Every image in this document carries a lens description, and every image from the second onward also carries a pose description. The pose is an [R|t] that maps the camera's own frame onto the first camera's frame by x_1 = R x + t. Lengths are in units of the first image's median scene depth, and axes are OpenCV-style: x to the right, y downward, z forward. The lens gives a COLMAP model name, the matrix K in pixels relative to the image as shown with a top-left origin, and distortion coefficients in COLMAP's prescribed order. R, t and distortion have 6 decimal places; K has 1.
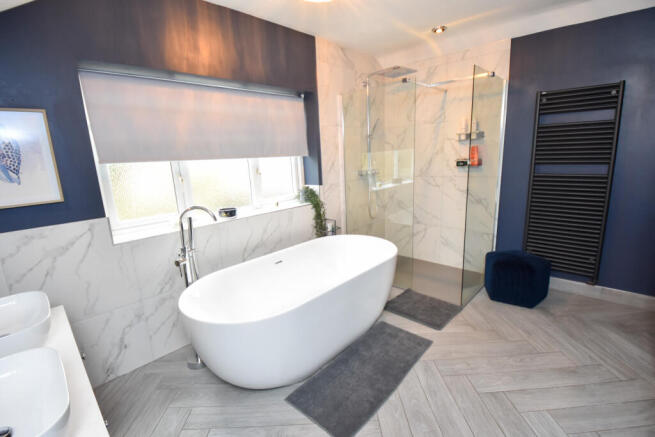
lens RADIAL K [[307.4, 0, 328.0], [0, 307.4, 210.9], [0, 0, 1]] dist [0.002754, 0.000396]
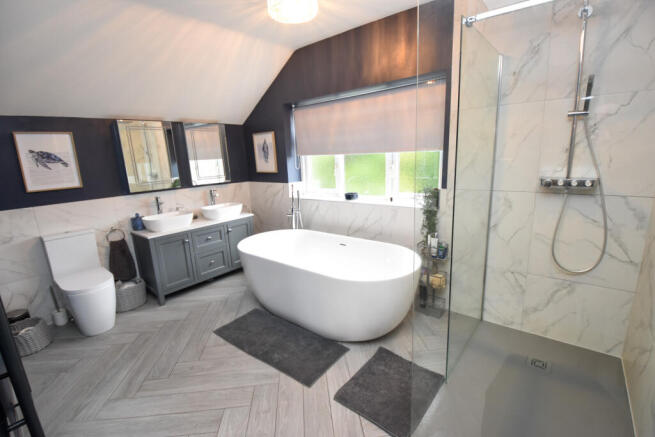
lens RADIAL K [[291.8, 0, 328.6], [0, 291.8, 219.7], [0, 0, 1]] dist [0.002105, -0.013665]
pose [[0.073771, 0.256289, -0.963781, 0.928304], [-0.147994, 0.958527, 0.243564, -0.196513], [0.986233, 0.124665, 0.108641, 0.852565]]
